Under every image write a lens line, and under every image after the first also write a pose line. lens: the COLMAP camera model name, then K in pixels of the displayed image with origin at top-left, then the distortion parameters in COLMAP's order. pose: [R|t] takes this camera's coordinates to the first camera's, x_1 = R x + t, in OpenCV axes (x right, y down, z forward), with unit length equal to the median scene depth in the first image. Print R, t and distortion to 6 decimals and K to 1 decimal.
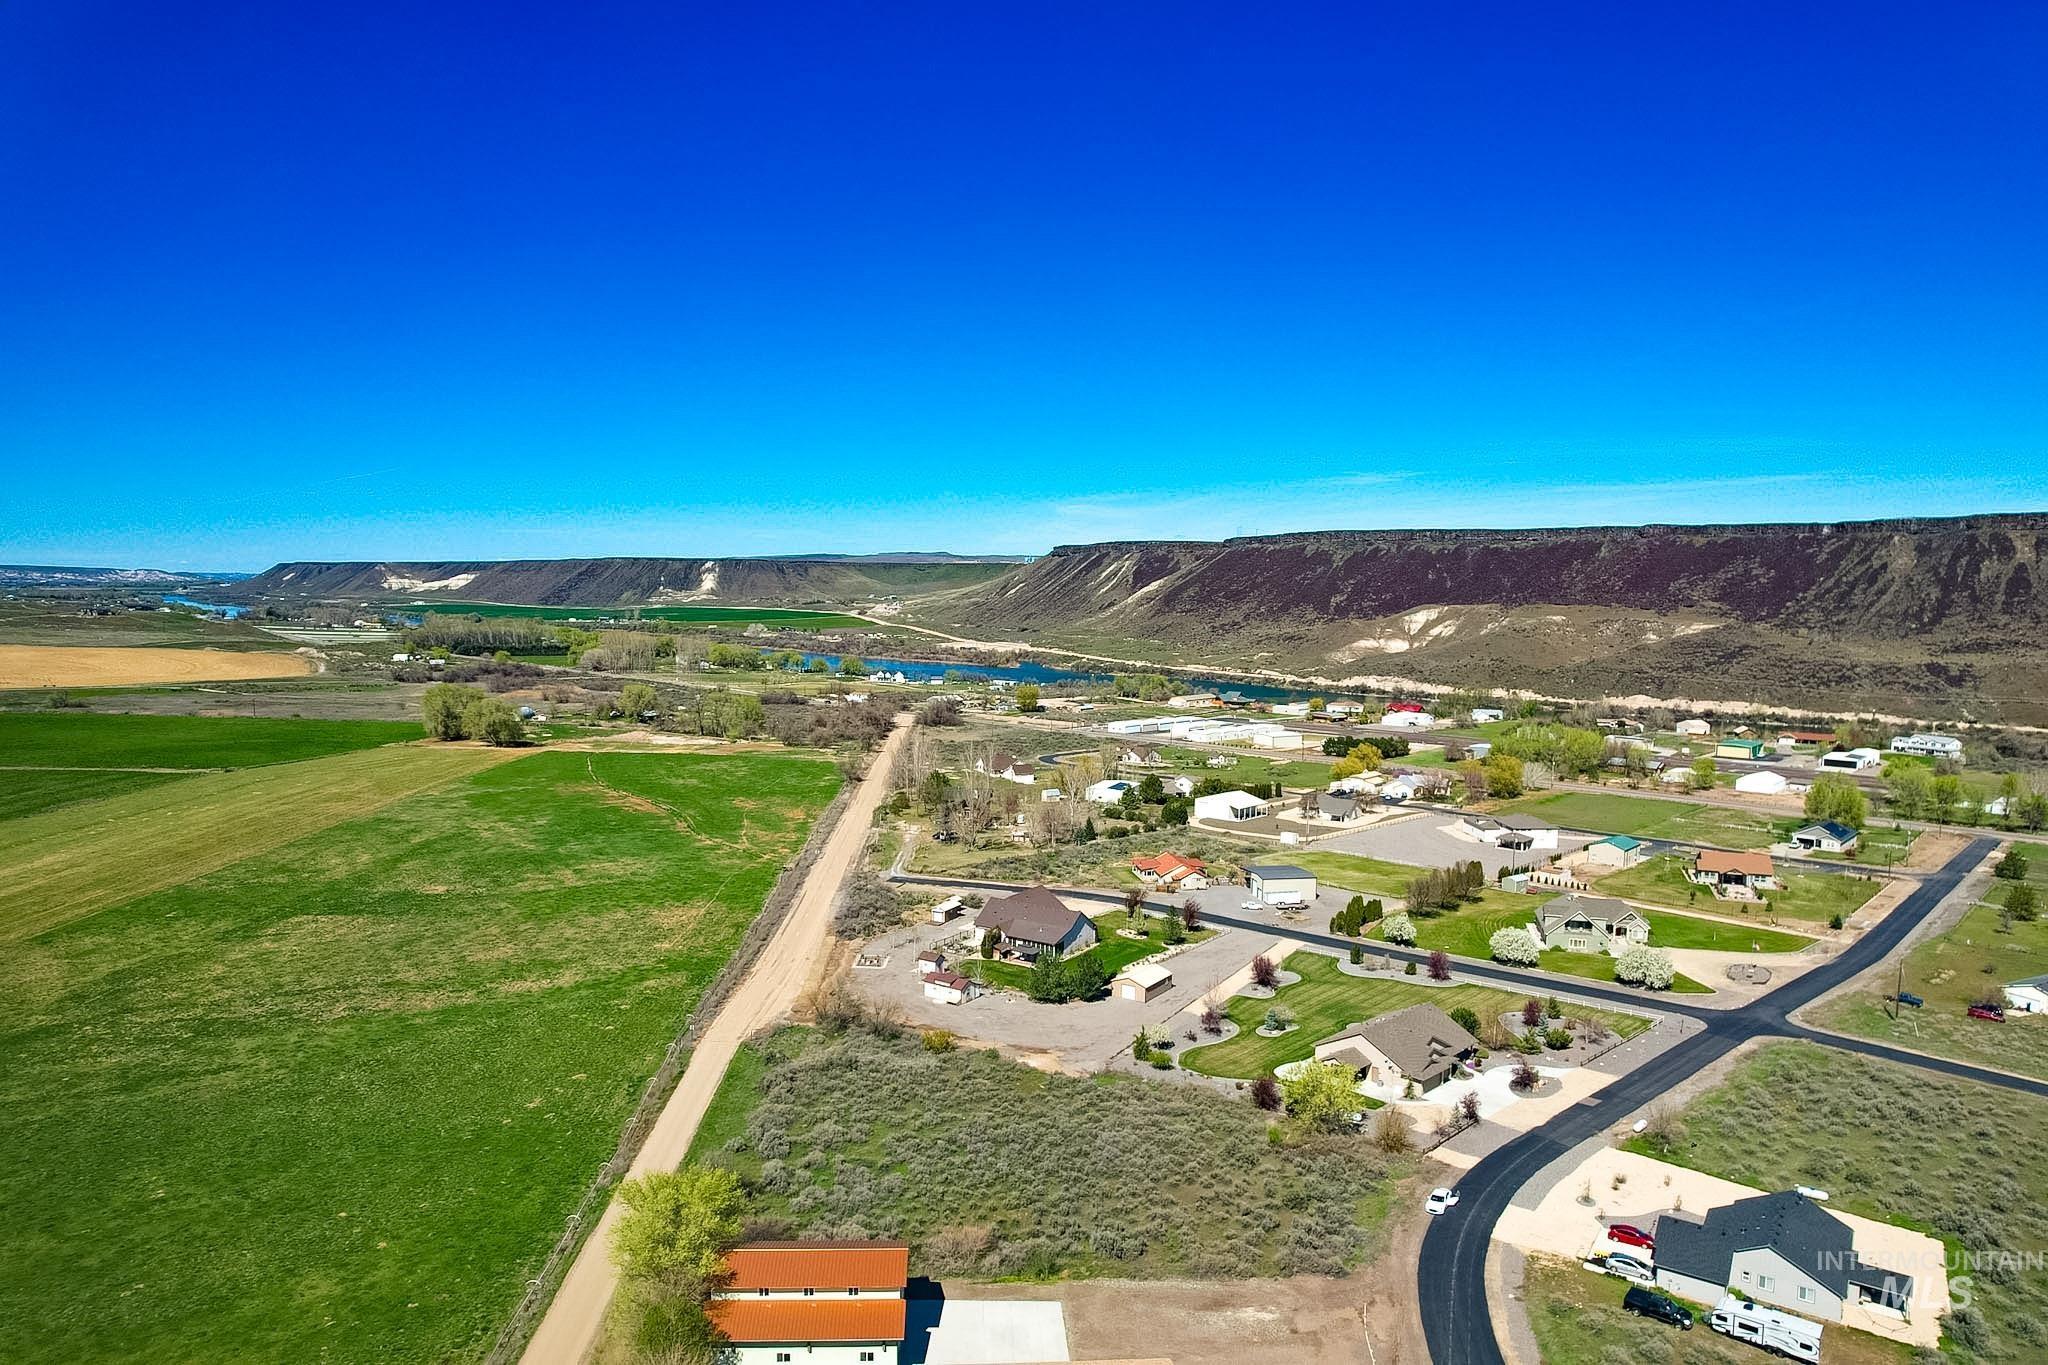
lens RADIAL K [[1309.4, 0, 1027.8], [0, 1309.4, 686.8], [0, 0, 1]] dist [-0.071739, 0.066320]
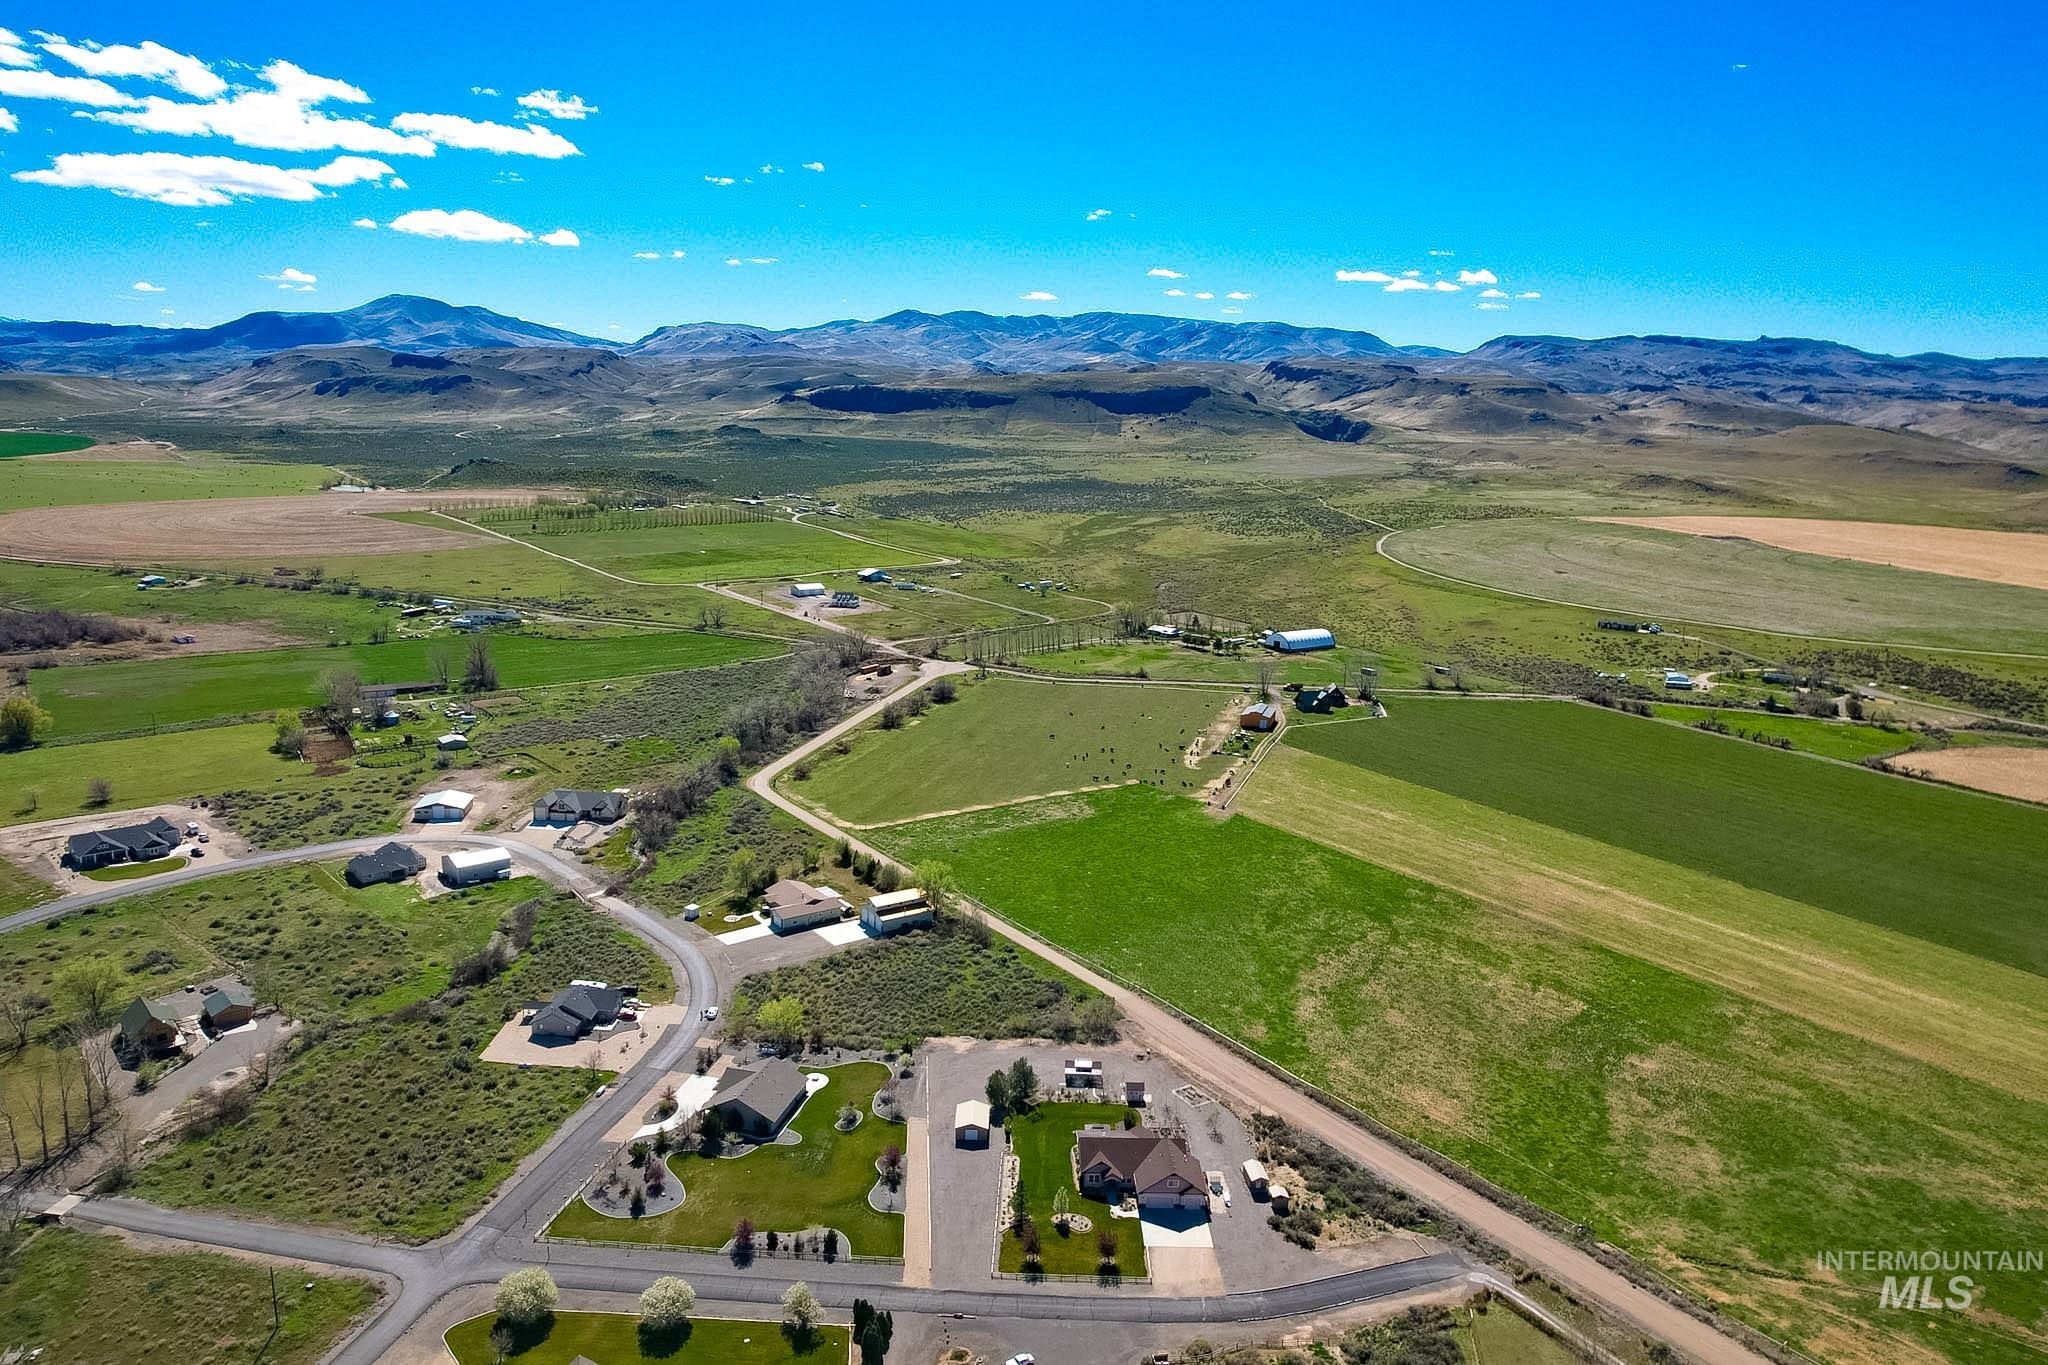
lens RADIAL K [[1401.1, 0, 1027.0], [0, 1401.1, 654.4], [0, 0, 1]] dist [-0.060244, 0.041890]
pose [[-0.837695, 0.058320, -0.543015, 0.295938], [-0.084137, 0.968631, 0.233826, -0.204431], [0.539618, 0.241563, -0.806511, 0.806923]]
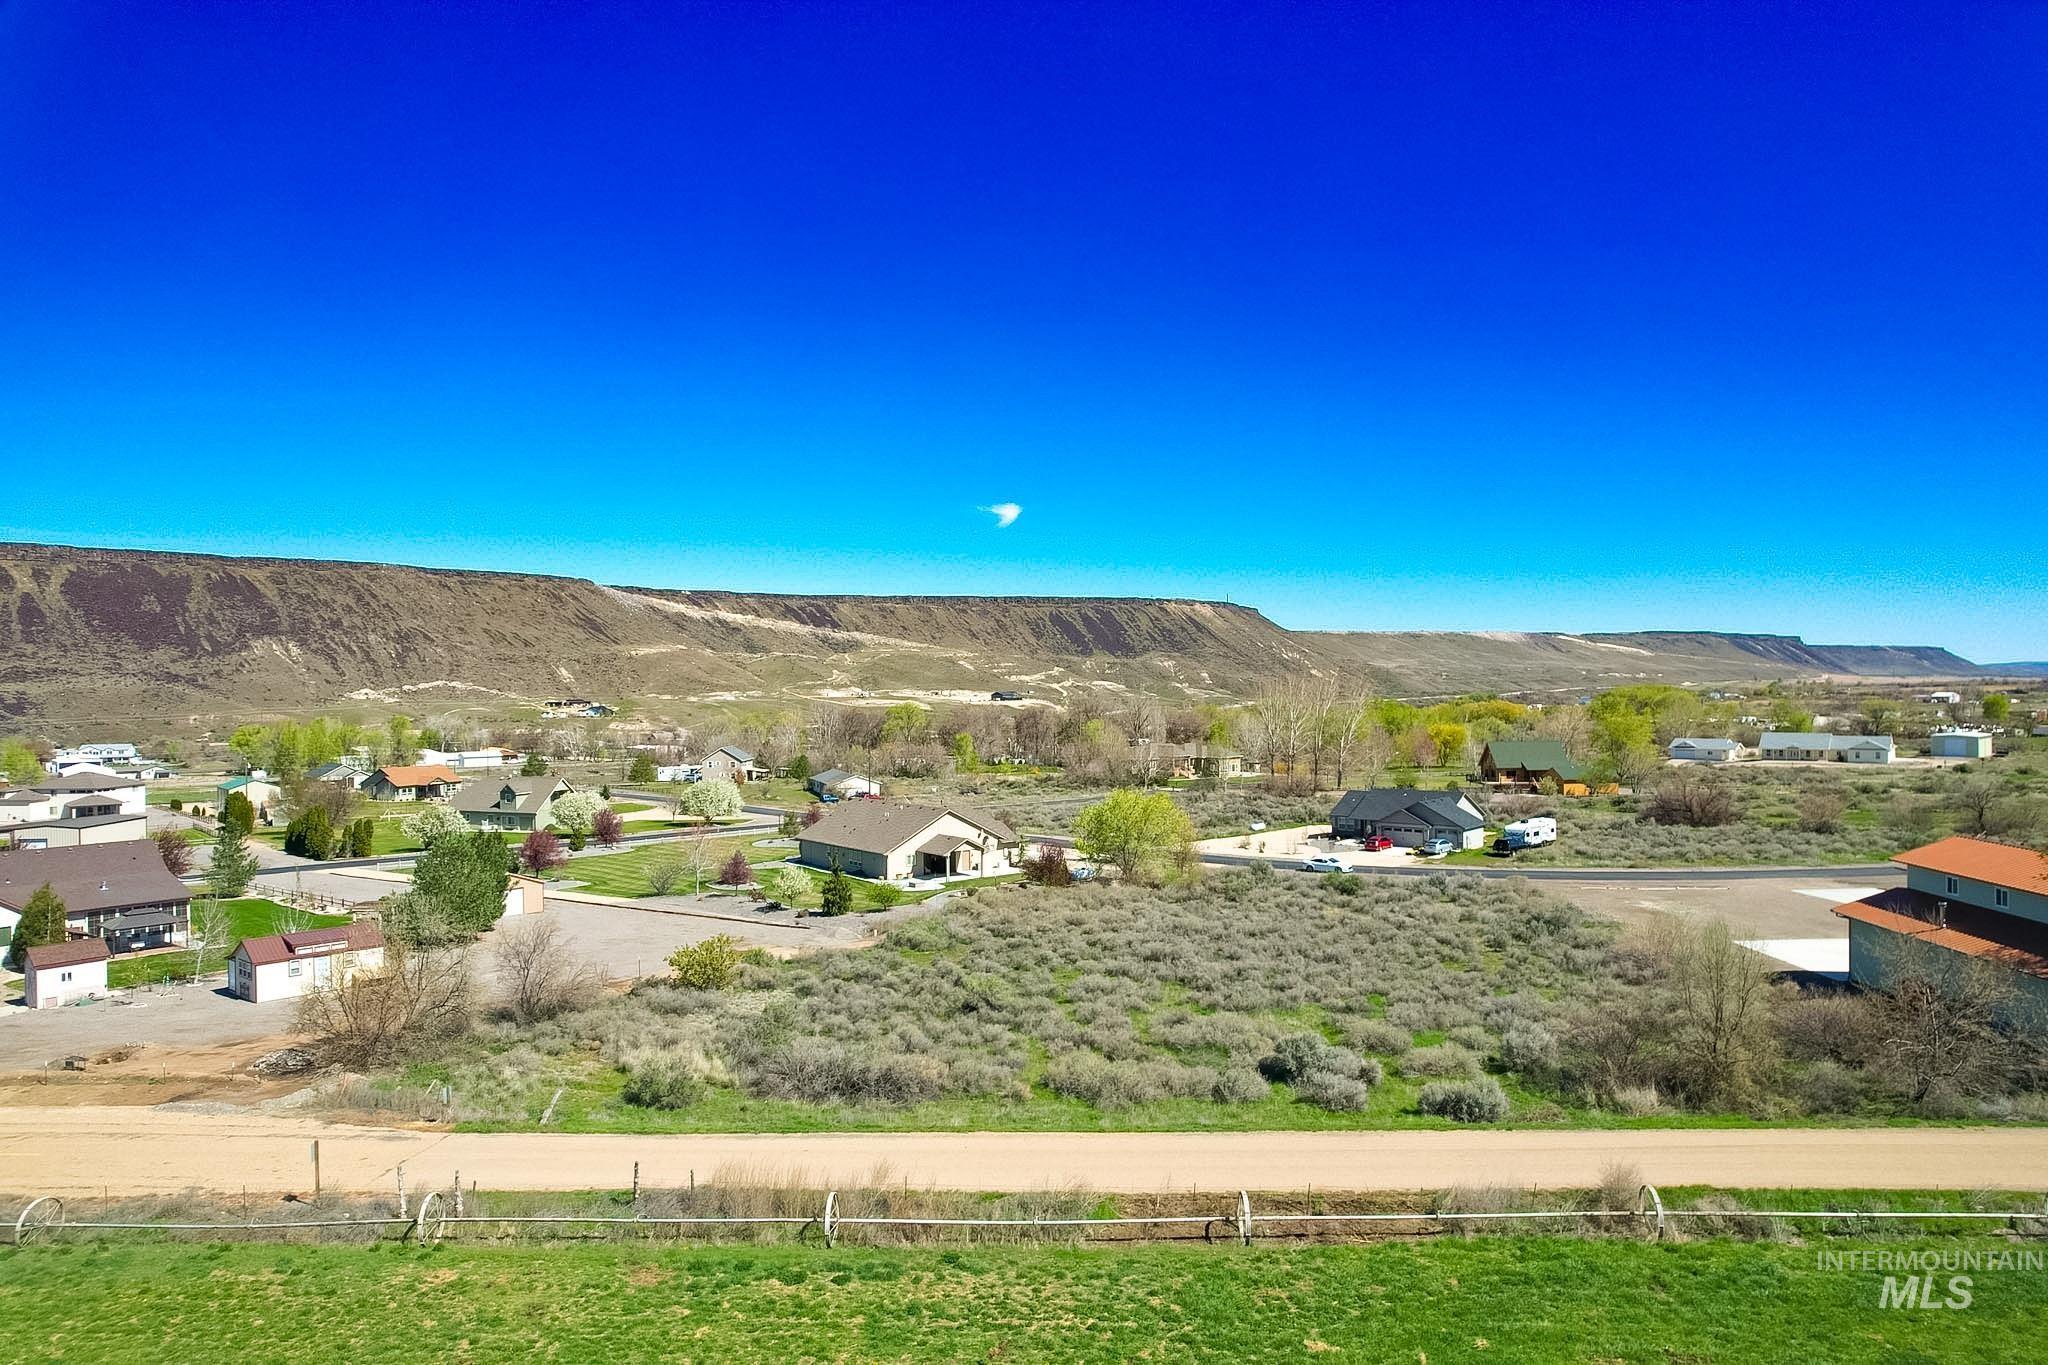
lens RADIAL K [[1309.4, 0, 1029.2], [0, 1309.4, 683.9], [0, 0, 1]] dist [-0.071739, 0.066320]
pose [[0.111759, -0.014852, 0.993624, -0.166397], [0.093824, 0.995579, 0.004328, 0.066443], [-0.989296, 0.092742, 0.112658, 0.294040]]
